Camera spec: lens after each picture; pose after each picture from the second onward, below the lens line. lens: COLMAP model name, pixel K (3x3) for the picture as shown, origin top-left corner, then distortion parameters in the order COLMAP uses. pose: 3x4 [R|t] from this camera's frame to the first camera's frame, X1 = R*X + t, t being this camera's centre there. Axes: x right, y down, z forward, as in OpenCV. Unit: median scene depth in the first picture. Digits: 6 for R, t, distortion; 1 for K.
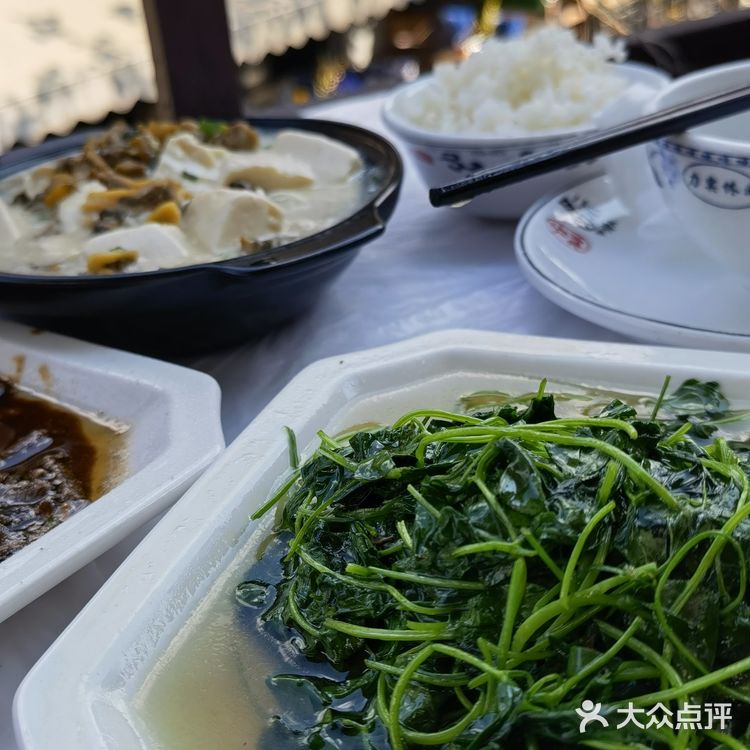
lens RADIAL K [[1228.5, 0, 375.0], [0, 1228.5, 375.0], [0, 0, 1]] dist [-0.026494, -0.086997]
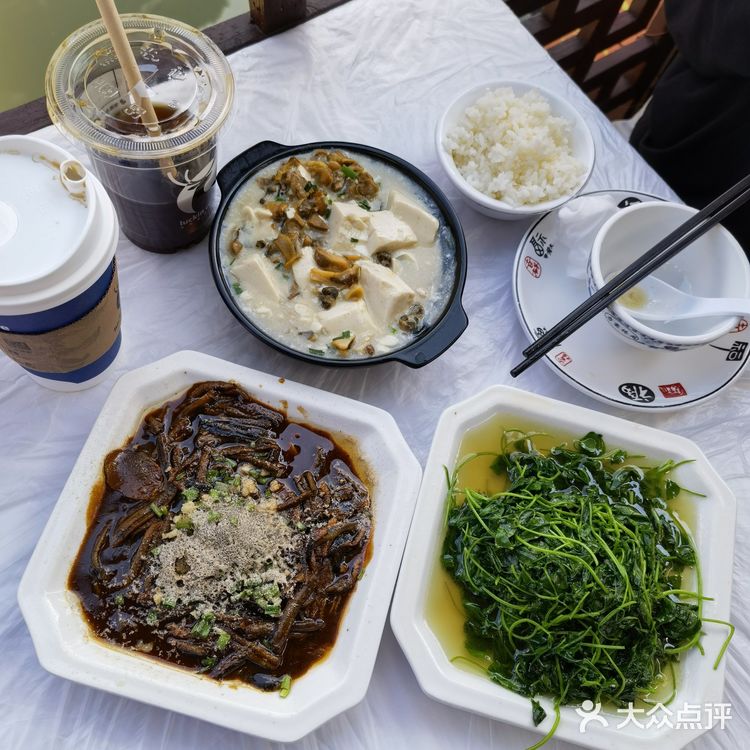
lens RADIAL K [[809.7, 0, 375.0], [0, 809.7, 375.0], [0, 0, 1]] dist [0.090880, 0.033030]
pose [[0.971195, -0.036248, 0.235515, -0.545164], [-0.130228, 0.746962, 0.651988, -1.067414], [-0.199554, -0.663878, 0.720725, -0.057847]]
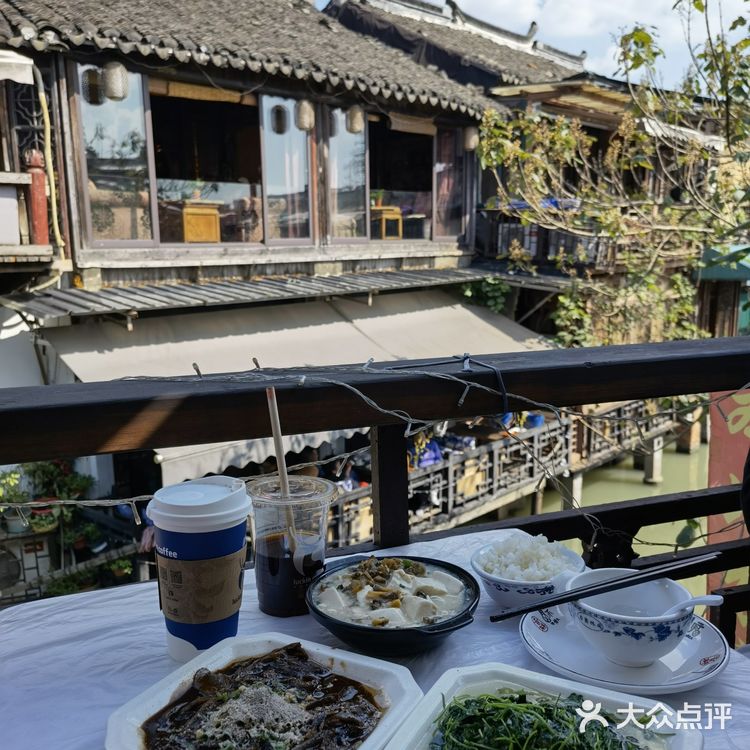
lens RADIAL K [[809.7, 0, 375.0], [0, 809.7, 375.0], [0, 0, 1]] dist [0.090880, 0.033030]
pose [[0.992467, 0.078294, -0.094228, -0.097787], [-0.102660, 0.951231, -0.290897, -0.095290], [0.066857, 0.298380, 0.952103, -1.173004]]
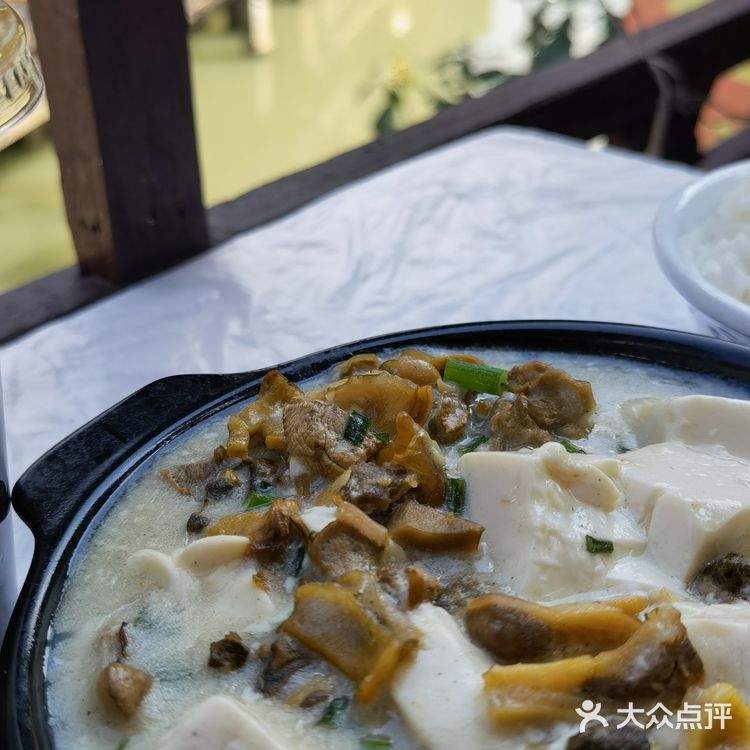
lens RADIAL K [[1228.5, 0, 375.0], [0, 1228.5, 375.0], [0, 0, 1]] dist [-0.026494, -0.086997]
pose [[0.931890, -0.123433, 0.341095, -0.487945], [0.098028, 0.991032, 0.090809, -0.355876], [-0.349245, -0.051187, 0.935632, 0.778333]]
